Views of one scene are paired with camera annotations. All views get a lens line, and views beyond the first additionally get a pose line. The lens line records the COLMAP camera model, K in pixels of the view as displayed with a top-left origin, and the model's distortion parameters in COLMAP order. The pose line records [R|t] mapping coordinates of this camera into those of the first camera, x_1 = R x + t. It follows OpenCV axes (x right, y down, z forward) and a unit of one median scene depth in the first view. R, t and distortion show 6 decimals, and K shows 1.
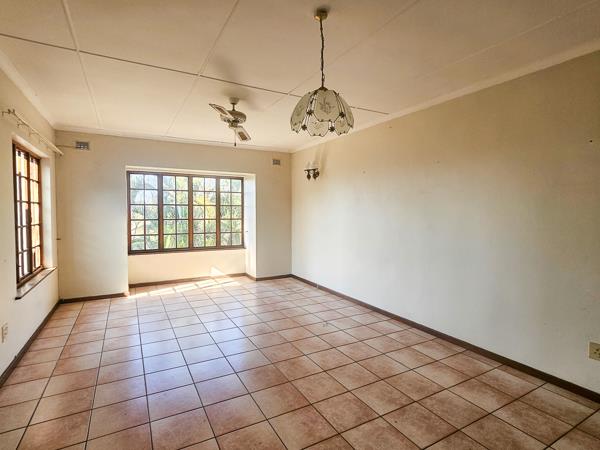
lens RADIAL K [[318.9, 0, 299.7], [0, 318.9, 225.9], [0, 0, 1]] dist [-0.000740, 0.000436]
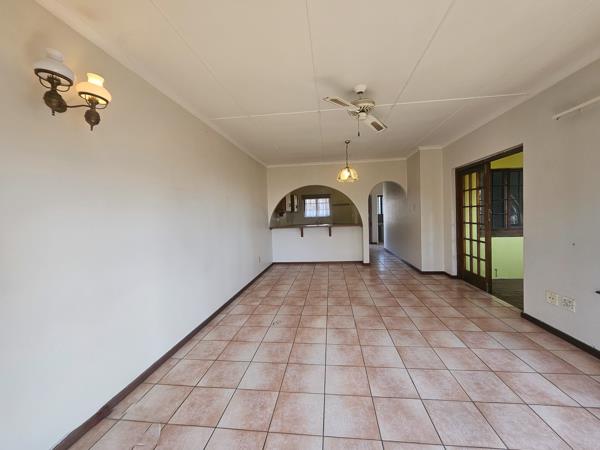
lens RADIAL K [[237.2, 0, 308.9], [0, 237.2, 215.6], [0, 0, 1]] dist [-0.002235, 0.000333]
pose [[-0.827964, 0.022107, 0.560345, -0.450288], [0.059504, 0.997045, 0.048587, -0.064184], [-0.557615, 0.073571, -0.826833, 1.597572]]
